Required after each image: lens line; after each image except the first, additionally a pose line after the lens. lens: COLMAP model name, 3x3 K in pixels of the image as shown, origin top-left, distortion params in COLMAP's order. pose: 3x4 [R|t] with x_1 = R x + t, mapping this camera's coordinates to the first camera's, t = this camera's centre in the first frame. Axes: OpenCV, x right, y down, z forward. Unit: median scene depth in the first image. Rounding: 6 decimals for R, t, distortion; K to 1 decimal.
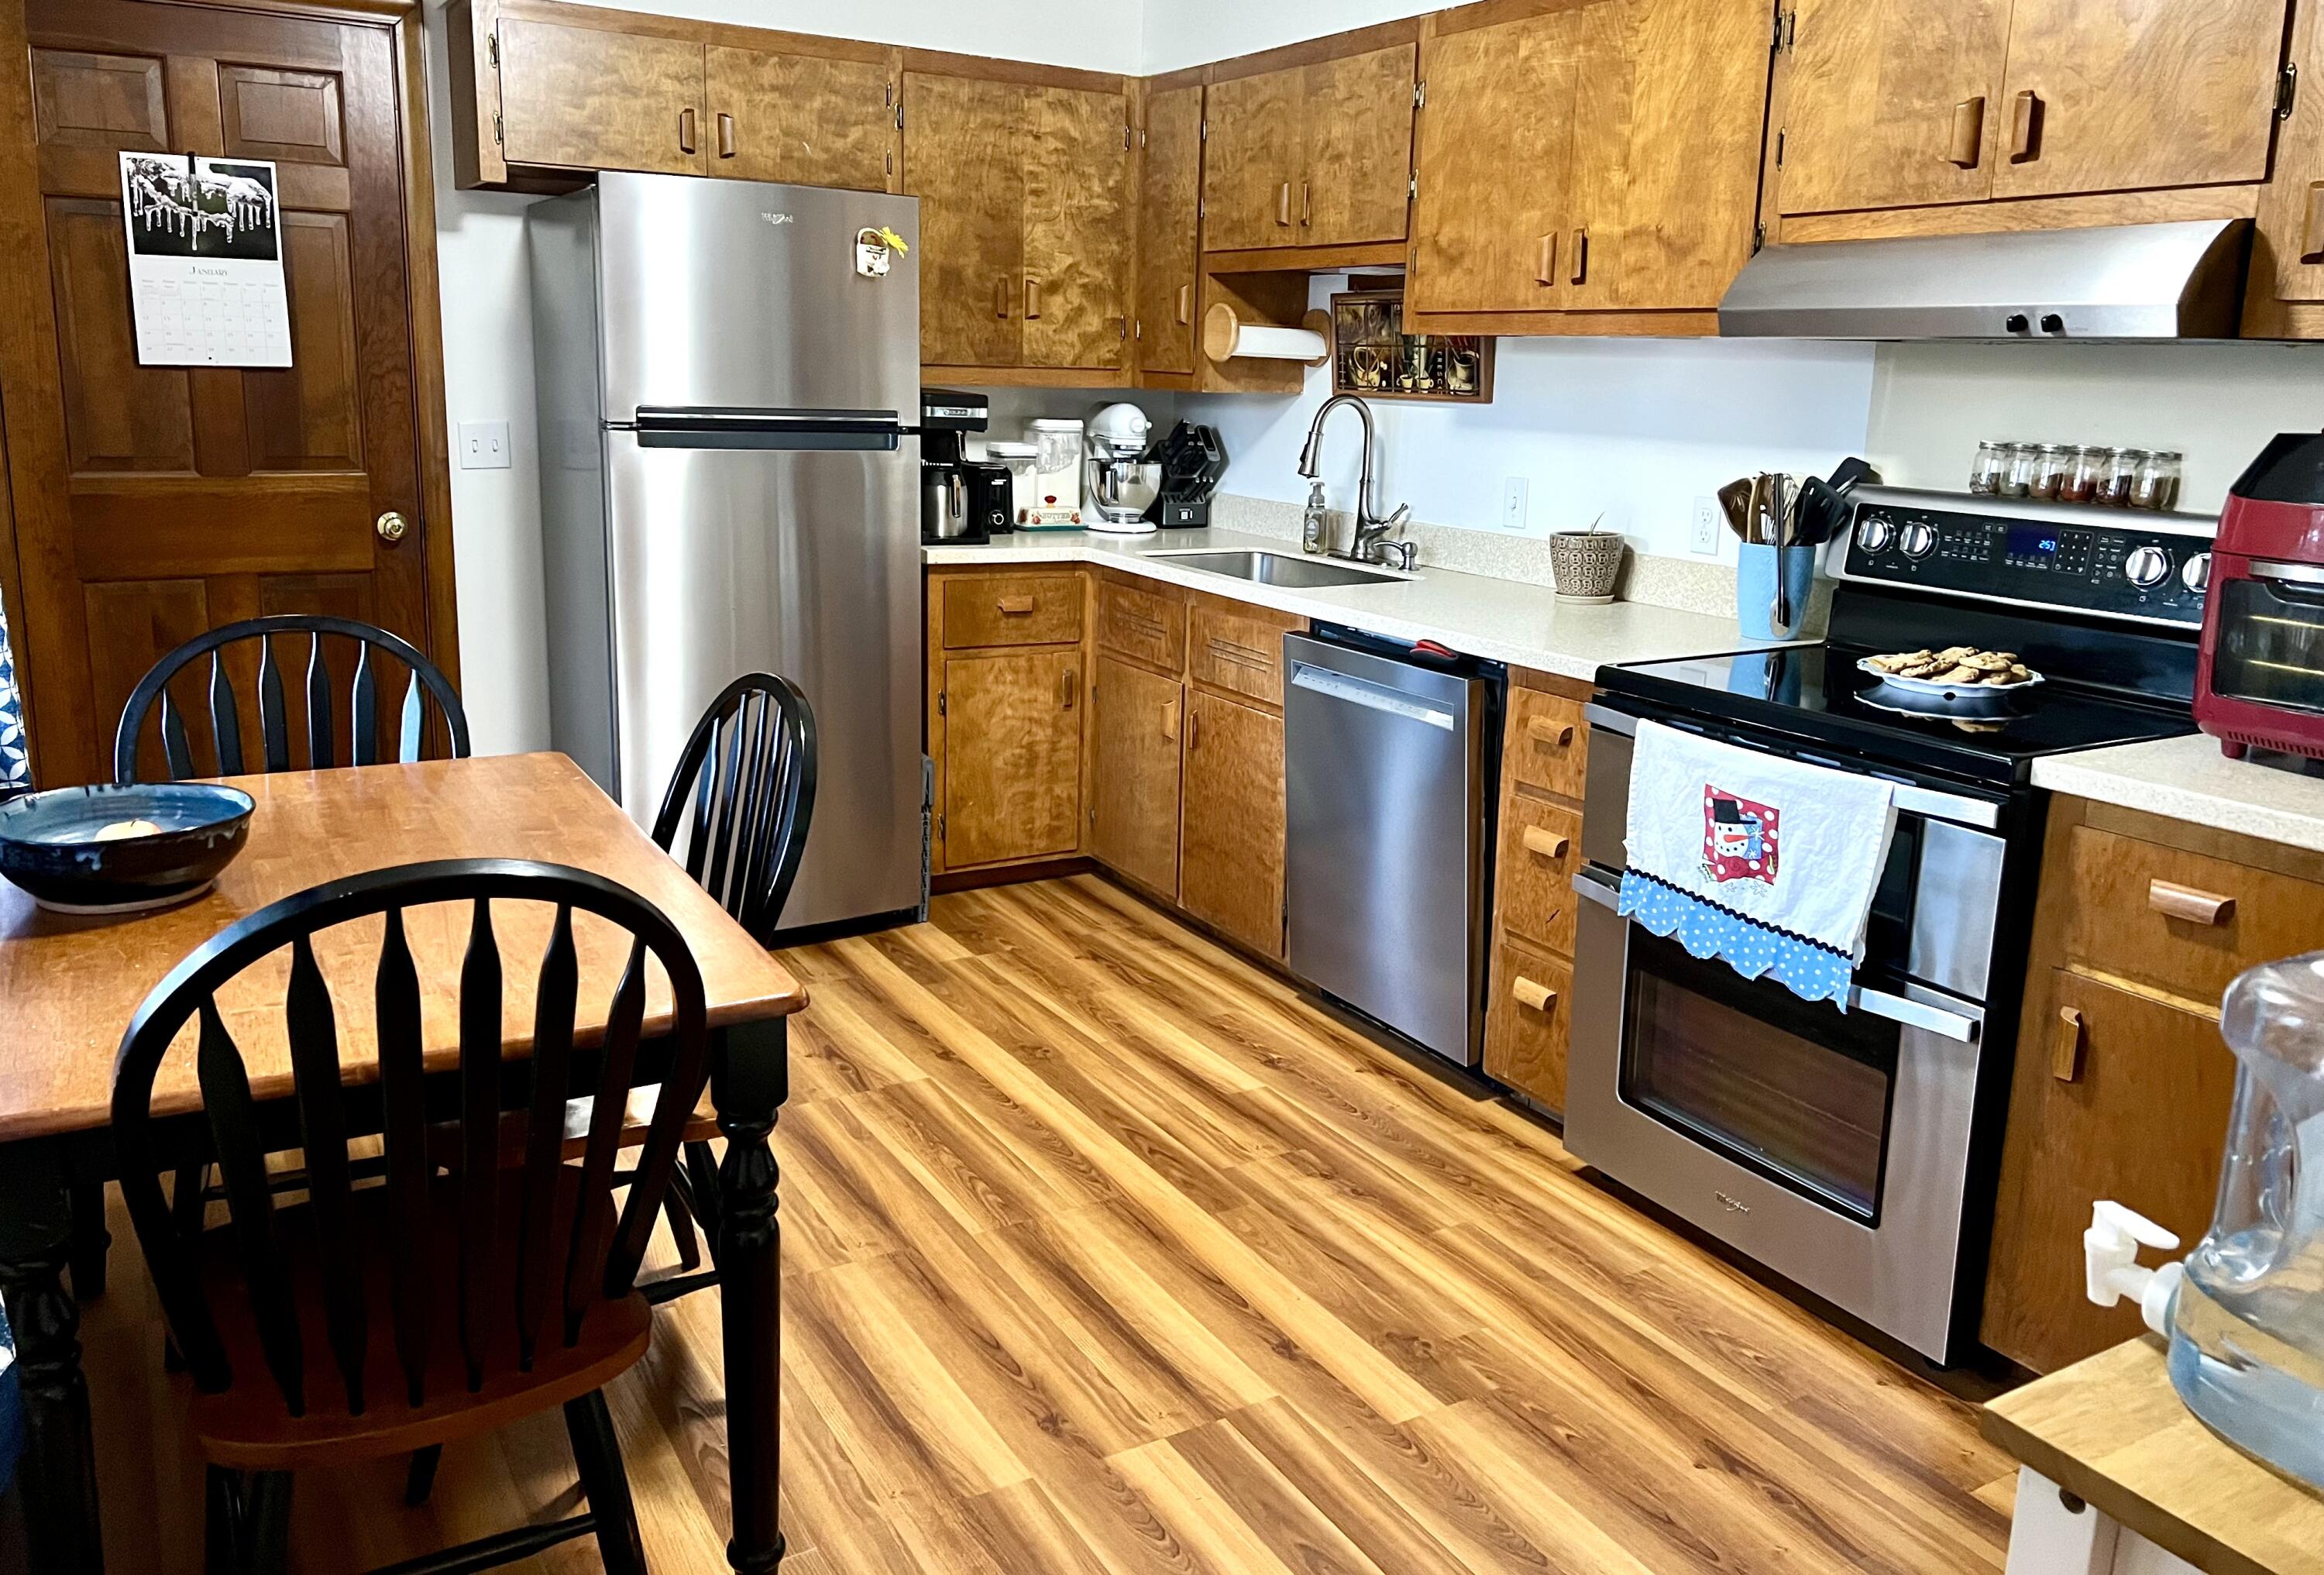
lens RADIAL K [[1752.0, 0, 1162.3], [0, 1752.0, 704.9], [0, 0, 1]] dist [0.006496, -0.002552]
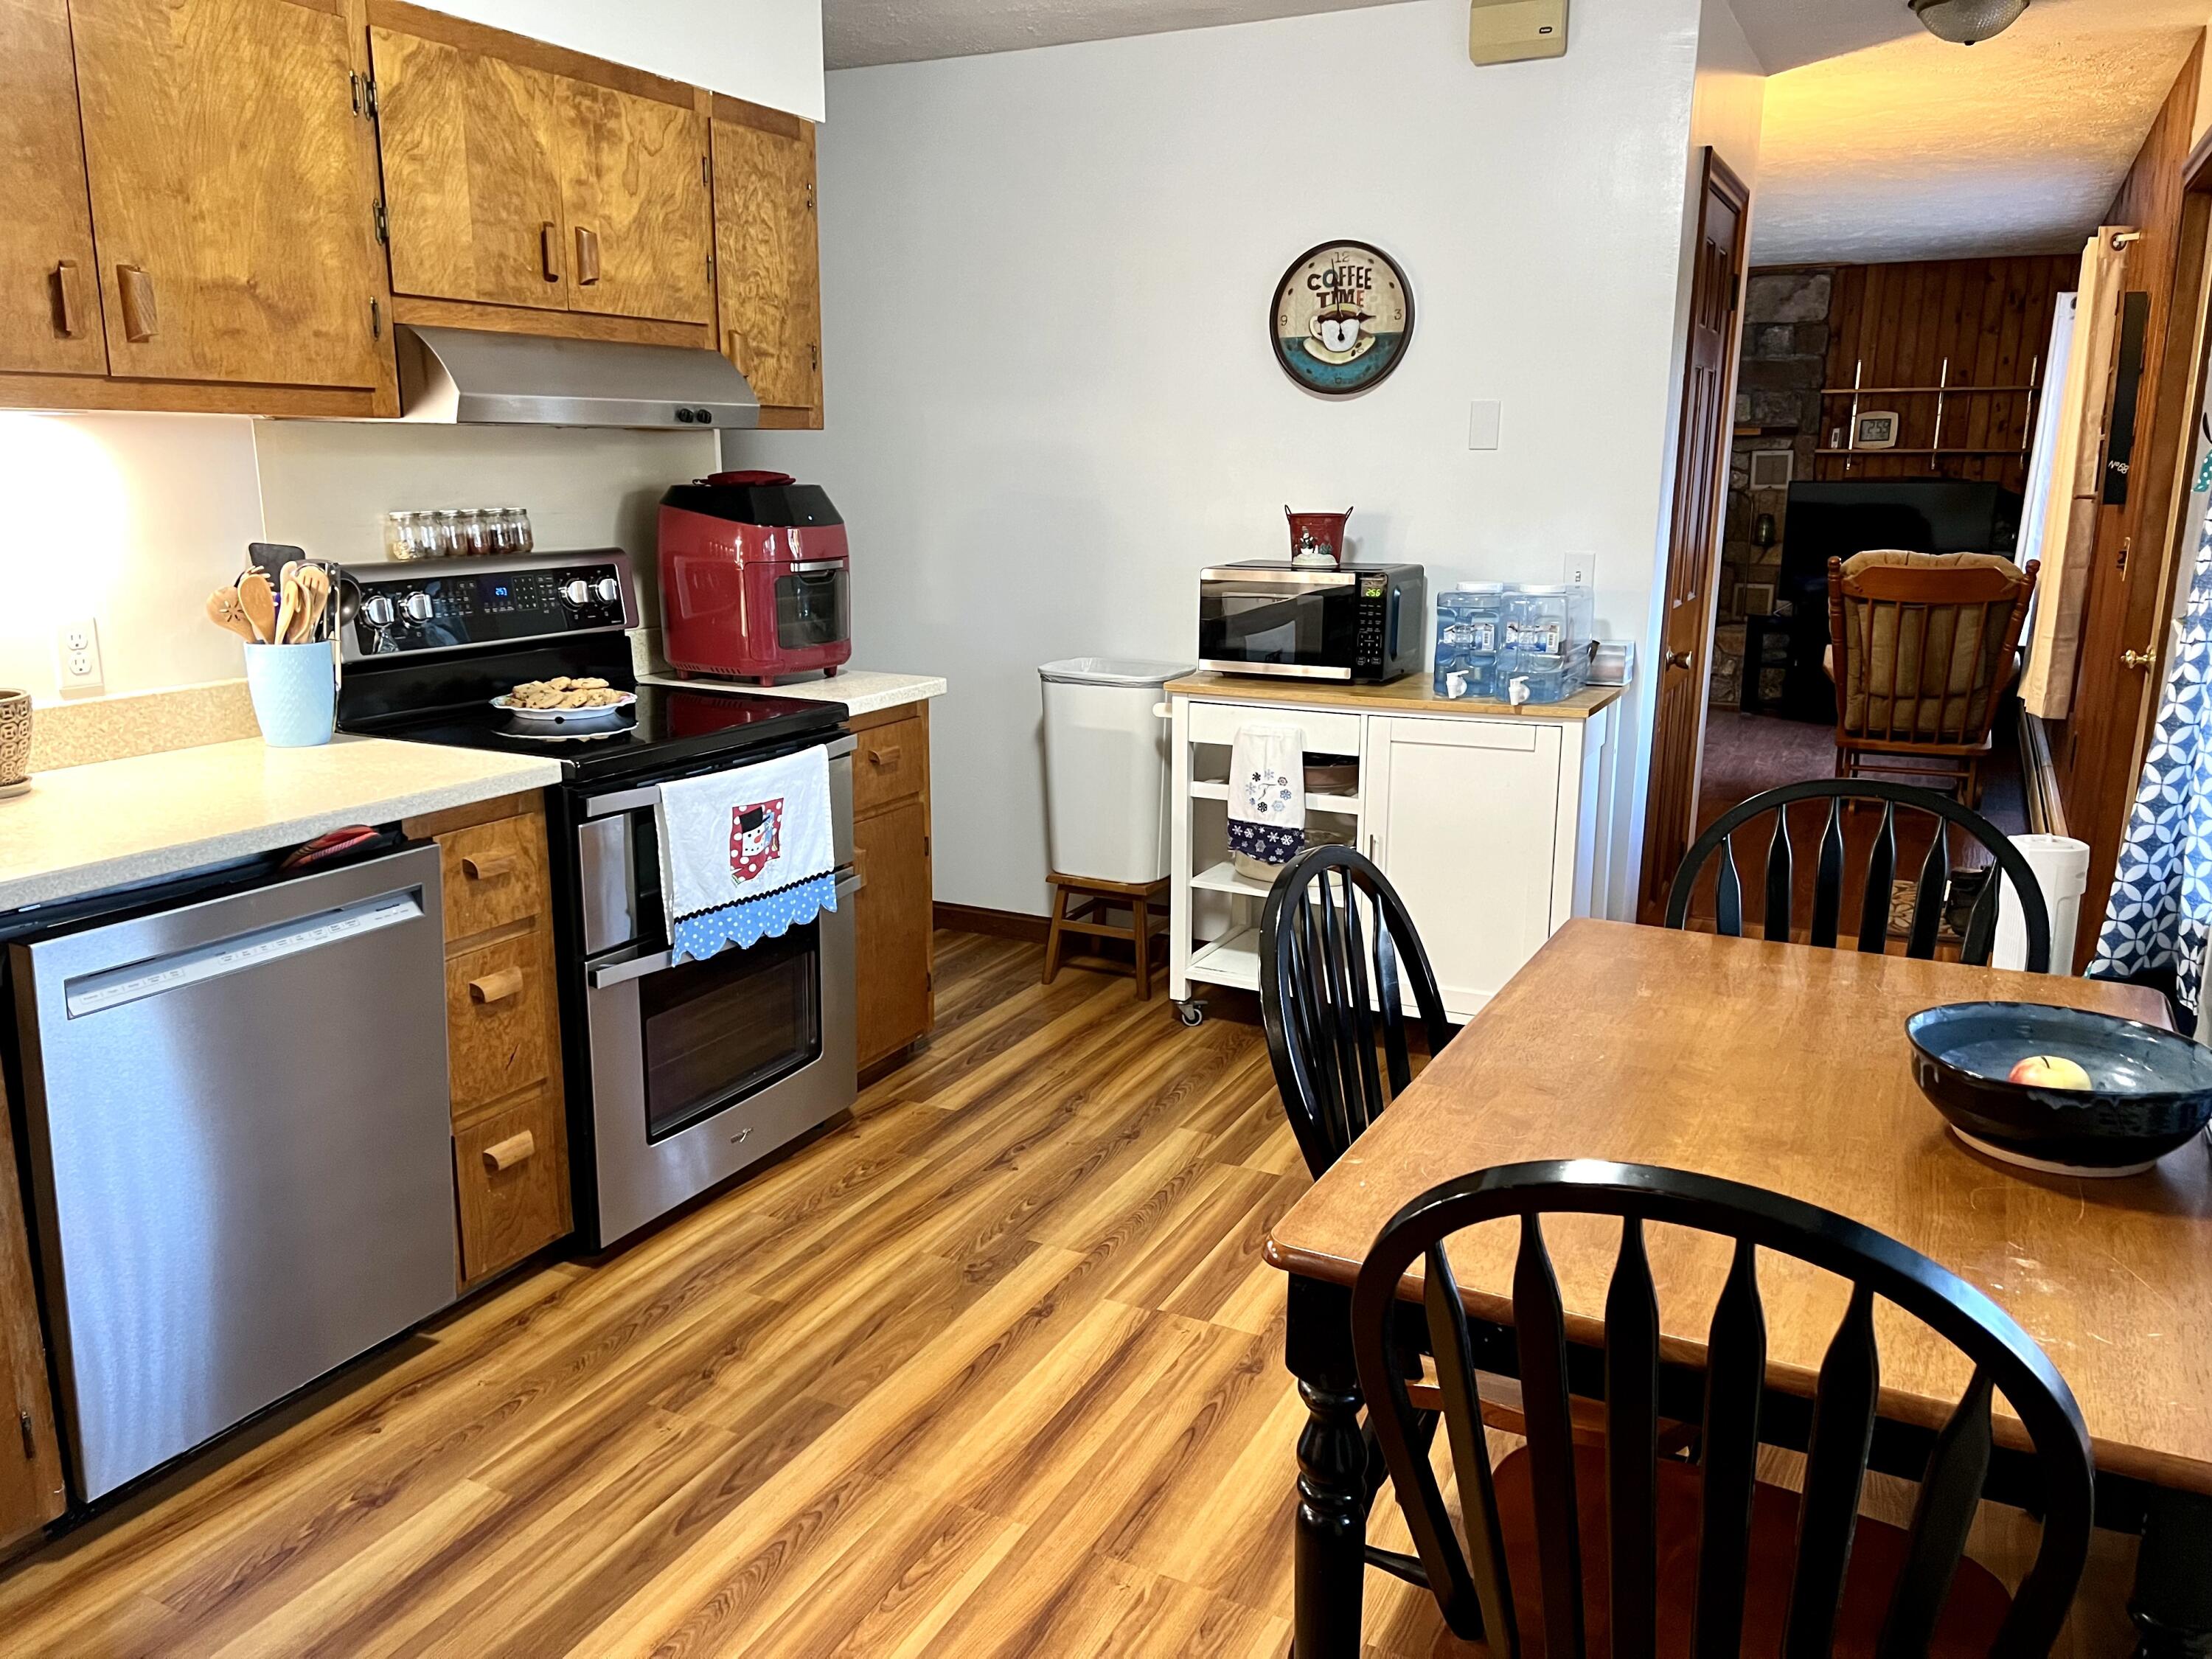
lens RADIAL K [[1655.3, 0, 1106.0], [0, 1655.3, 829.5], [0, 0, 1]] dist [0.007514, -0.003972]
pose [[-0.540423, -0.219127, 0.812358, -0.708225], [0.140567, 0.928409, 0.343943, -0.278236], [-0.829569, 0.300065, -0.470932, 1.258252]]
